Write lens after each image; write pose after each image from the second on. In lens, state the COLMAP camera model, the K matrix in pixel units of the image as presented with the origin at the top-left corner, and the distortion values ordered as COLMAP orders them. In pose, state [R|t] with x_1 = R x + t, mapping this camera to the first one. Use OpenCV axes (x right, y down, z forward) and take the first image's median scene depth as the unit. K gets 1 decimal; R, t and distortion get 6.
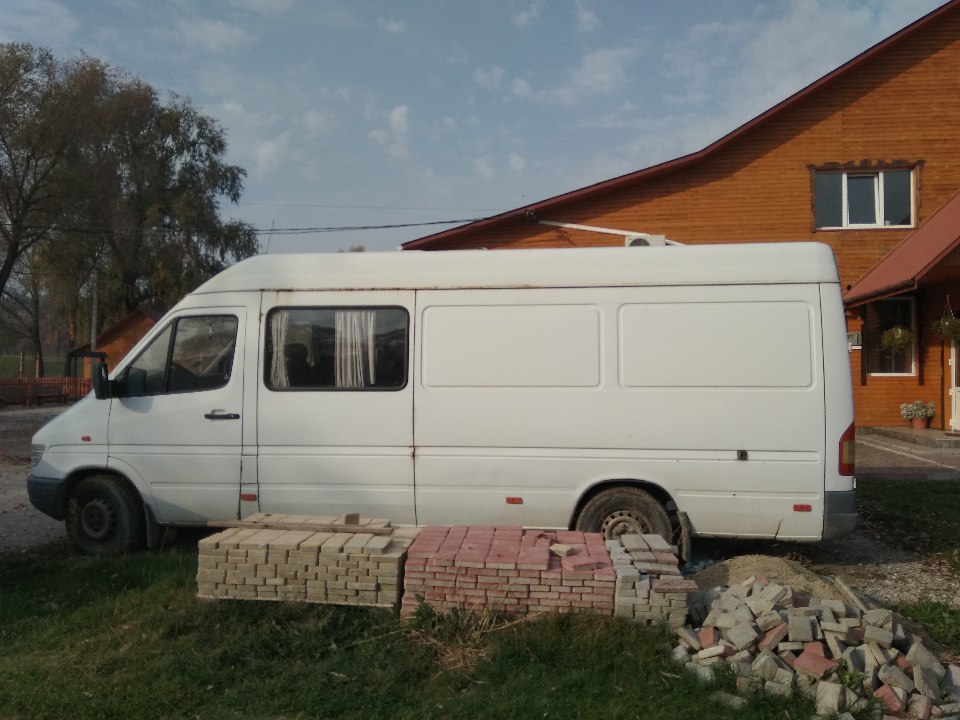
lens RADIAL K [[723.2, 0, 480.0], [0, 723.2, 360.0], [0, 0, 1]] dist [0.112011, -0.158044]
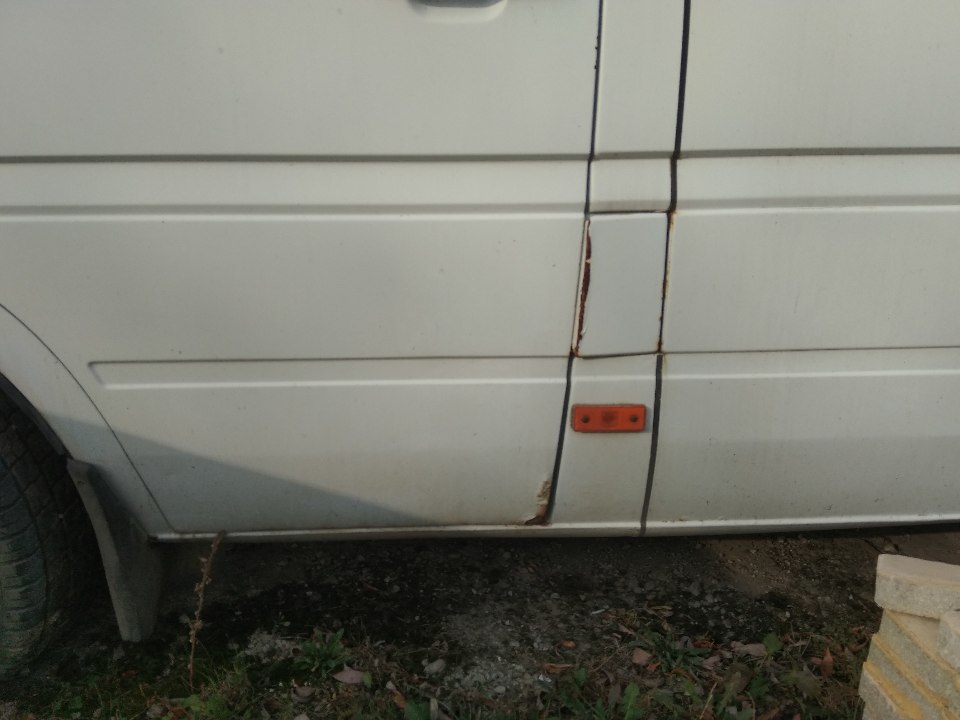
lens RADIAL K [[723.2, 0, 480.0], [0, 723.2, 360.0], [0, 0, 1]] dist [0.112011, -0.158044]
pose [[0.988851, -0.046246, 0.141542, -0.373629], [0.006162, 0.962446, 0.271405, 0.113797], [-0.148778, -0.267507, 0.952001, 0.799732]]
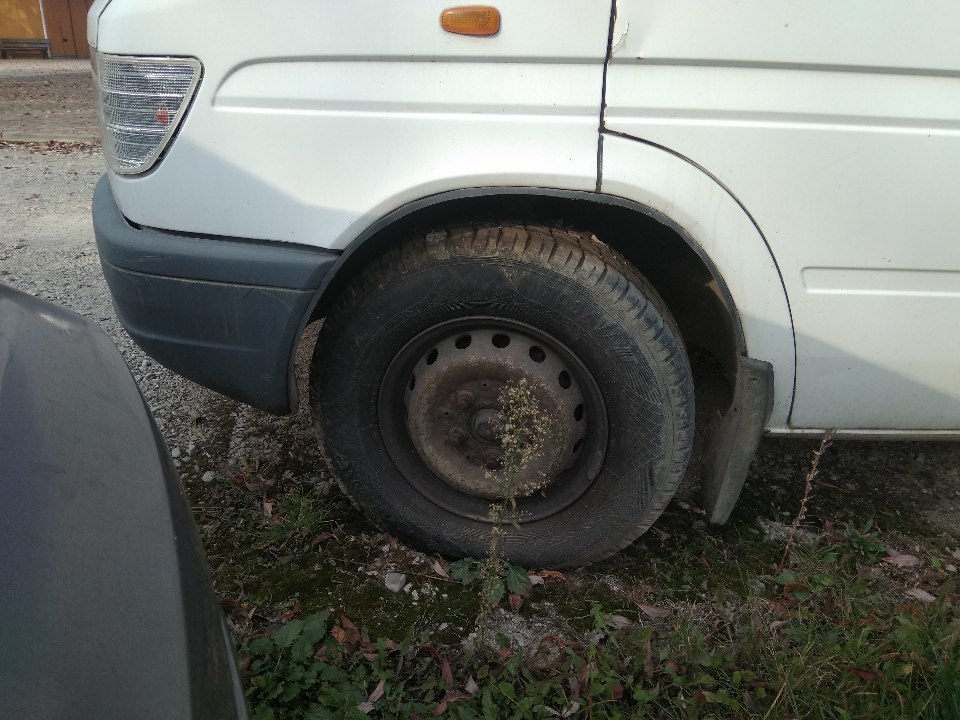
lens RADIAL K [[723.2, 0, 480.0], [0, 723.2, 360.0], [0, 0, 1]] dist [0.112011, -0.158044]
pose [[0.984514, -0.030692, 0.172599, -0.570547], [-0.039290, 0.920877, 0.387868, 0.114002], [-0.170847, -0.388643, 0.905410, 0.818602]]
